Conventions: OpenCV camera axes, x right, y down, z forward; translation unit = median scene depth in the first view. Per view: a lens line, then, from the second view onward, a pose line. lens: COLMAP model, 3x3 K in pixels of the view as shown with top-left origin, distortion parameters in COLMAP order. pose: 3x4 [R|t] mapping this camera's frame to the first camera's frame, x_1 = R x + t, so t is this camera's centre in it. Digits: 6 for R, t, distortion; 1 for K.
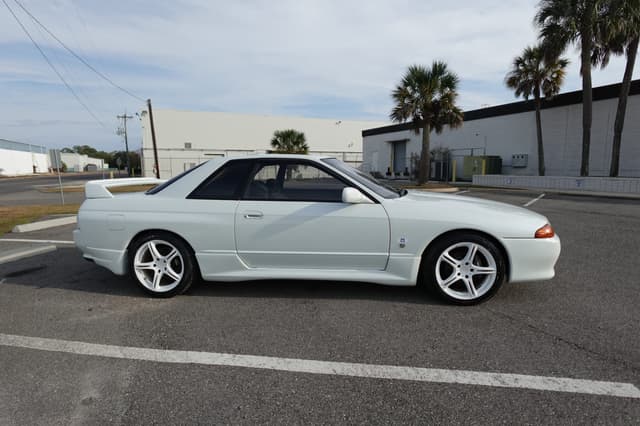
lens RADIAL K [[360.9, 0, 322.7], [0, 360.9, 213.8], [0, 0, 1]] dist [-0.002174, 0.002479]
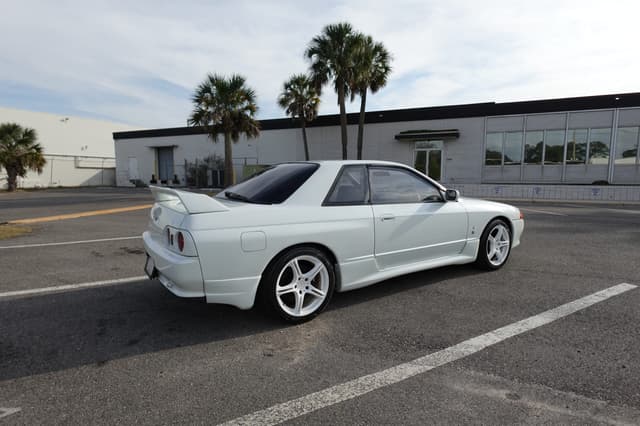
lens RADIAL K [[360.9, 0, 322.1], [0, 360.9, 211.1], [0, 0, 1]] dist [-0.002174, 0.002479]
pose [[0.764417, -0.057534, 0.642150, -0.936618], [0.076241, 0.997088, -0.001423, -0.027320], [-0.640199, 0.050046, 0.766577, 0.292888]]
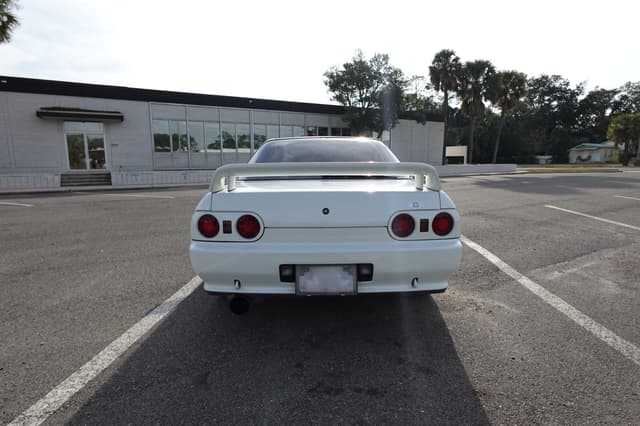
lens RADIAL K [[360.9, 0, 320.0], [0, 360.9, 211.2], [0, 0, 1]] dist [-0.002174, 0.002479]
pose [[-0.121727, -0.126751, 0.984437, -1.270357], [0.136442, 0.980260, 0.143084, -0.128103], [-0.983141, 0.151736, -0.102030, 1.309581]]
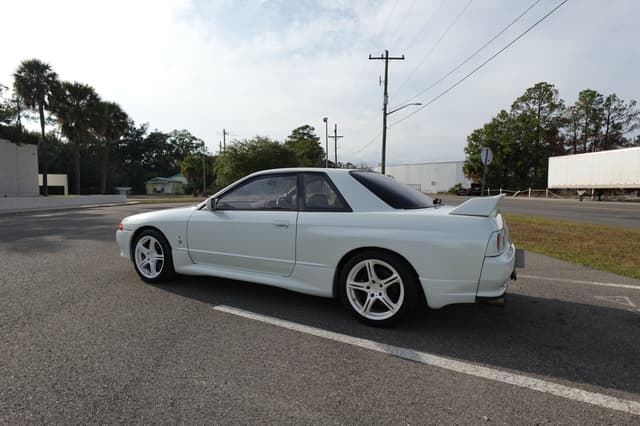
lens RADIAL K [[360.9, 0, 321.2], [0, 360.9, 215.4], [0, 0, 1]] dist [-0.002174, 0.002479]
pose [[-0.938154, -0.018404, 0.345729, -0.546525], [0.047999, 0.982029, 0.182523, -0.260024], [-0.342875, 0.187829, -0.920411, 2.276413]]
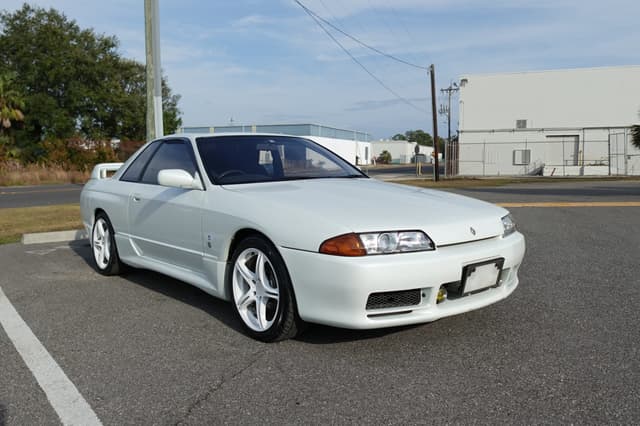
lens RADIAL K [[543.4, 0, 316.2], [0, 543.4, 226.2], [0, 0, 1]] dist [0.002293, -0.029524]
pose [[0.719791, 0.079378, -0.689638, 1.053986], [-0.080706, 0.996273, 0.030437, -0.005306], [0.689484, 0.033749, 0.723514, 0.273486]]
